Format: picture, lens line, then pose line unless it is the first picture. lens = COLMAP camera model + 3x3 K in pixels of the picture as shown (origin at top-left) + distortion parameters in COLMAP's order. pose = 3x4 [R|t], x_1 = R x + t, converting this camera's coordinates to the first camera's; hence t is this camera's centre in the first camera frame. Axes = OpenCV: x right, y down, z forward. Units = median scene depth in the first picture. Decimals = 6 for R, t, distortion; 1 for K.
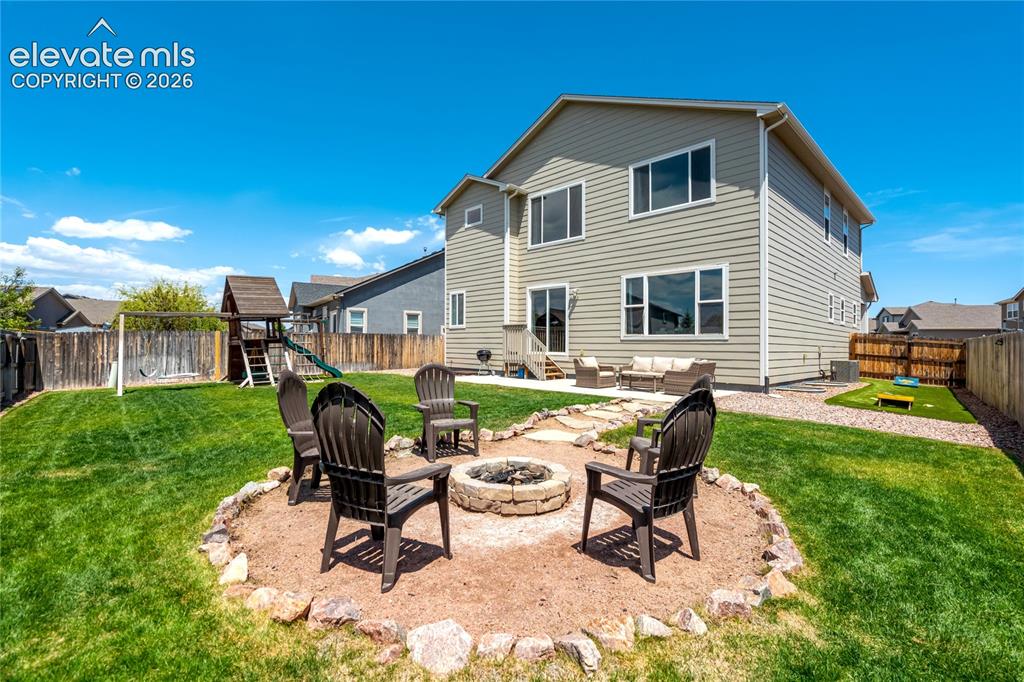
lens RADIAL K [[479.2, 0, 478.4], [0, 479.2, 355.7], [0, 0, 1]] dist [0.023905, -0.019520]
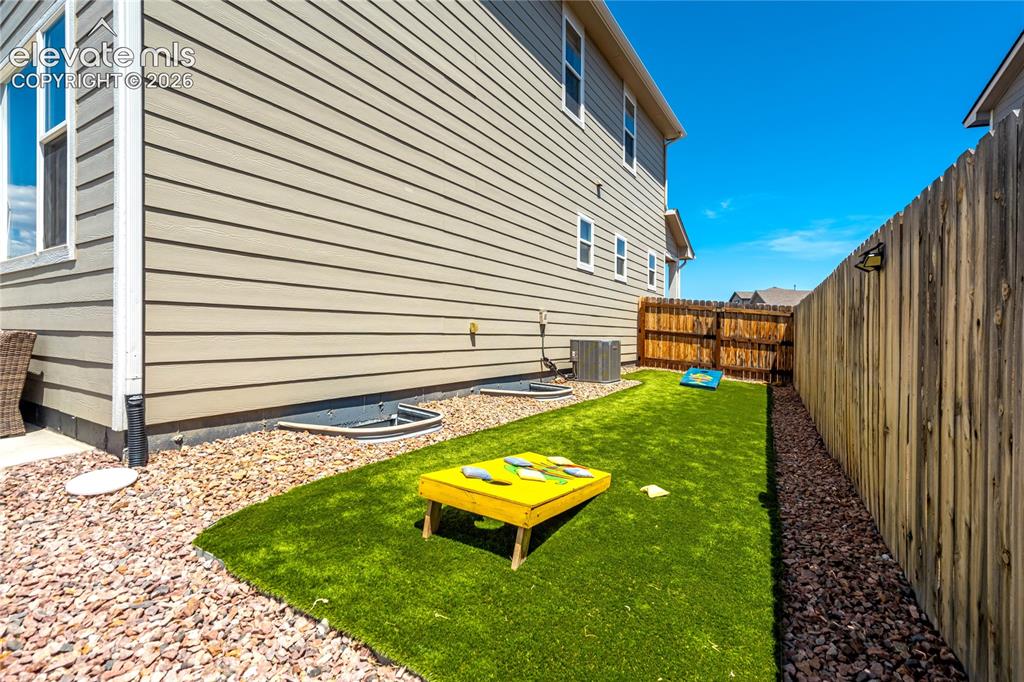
lens RADIAL K [[474.5, 0, 512.0], [0, 474.5, 341.0], [0, 0, 1]] dist [0.021467, 0.000047]
pose [[0.971796, 0.001921, 0.235816, 0.486834], [-0.002869, 0.999989, 0.003676, 0.008569], [-0.235806, -0.004249, 0.971791, 0.460981]]
